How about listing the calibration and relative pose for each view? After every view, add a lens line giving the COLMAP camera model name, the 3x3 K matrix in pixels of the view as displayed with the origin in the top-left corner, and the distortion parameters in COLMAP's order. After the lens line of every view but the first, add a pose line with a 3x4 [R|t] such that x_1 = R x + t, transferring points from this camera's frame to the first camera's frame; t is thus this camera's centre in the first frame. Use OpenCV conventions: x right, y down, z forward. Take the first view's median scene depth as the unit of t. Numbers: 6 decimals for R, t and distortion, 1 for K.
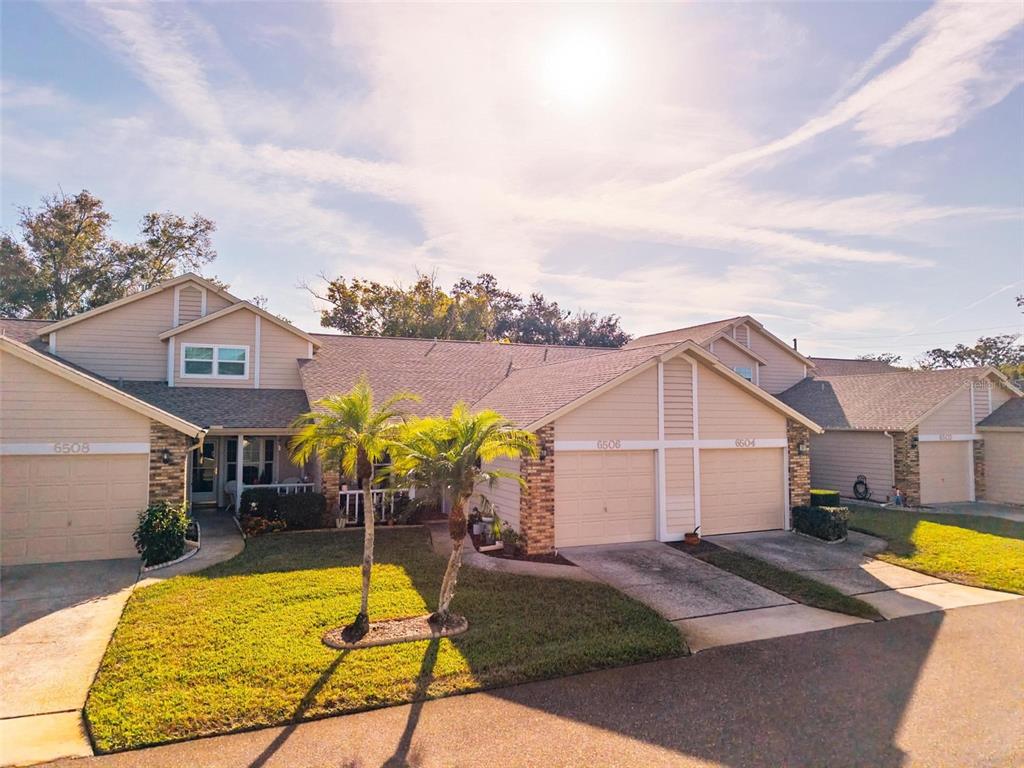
lens RADIAL K [[682.7, 0, 509.8], [0, 682.7, 380.9], [0, 0, 1]] dist [0.043668, -0.046656]
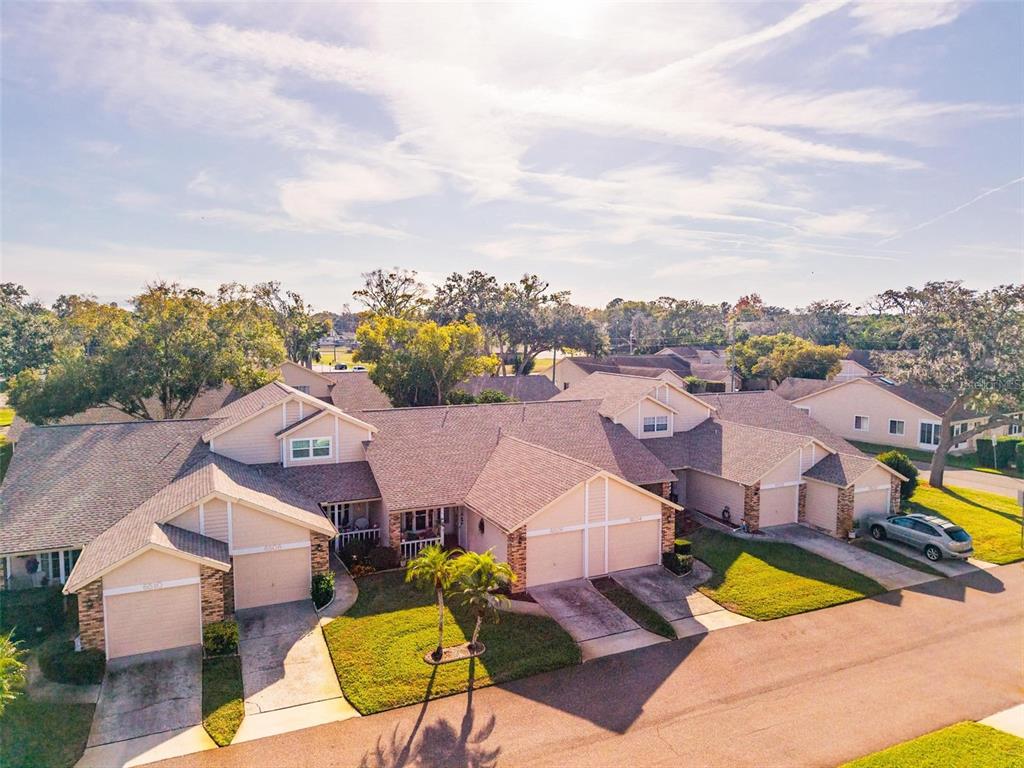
lens RADIAL K [[686.1, 0, 508.4], [0, 686.1, 380.9], [0, 0, 1]] dist [0.024480, -0.022321]
pose [[0.999670, -0.001513, 0.025642, -0.029318], [-0.002019, 0.990549, 0.137144, -0.573370], [-0.025607, -0.137150, 0.990219, -0.774647]]
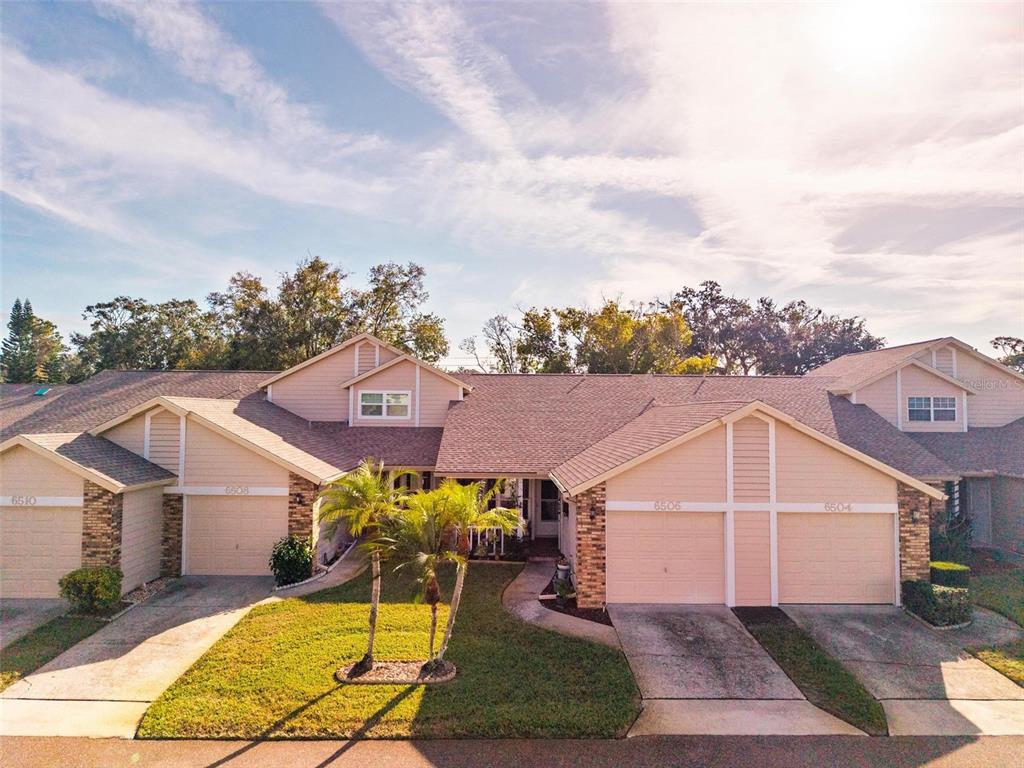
lens RADIAL K [[686.1, 0, 508.4], [0, 686.1, 380.9], [0, 0, 1]] dist [0.024480, -0.022321]
pose [[0.922633, -0.012816, -0.385467, 0.337710], [0.015306, 0.999877, 0.003391, -0.102854], [0.385376, -0.009029, 0.922716, -0.025703]]
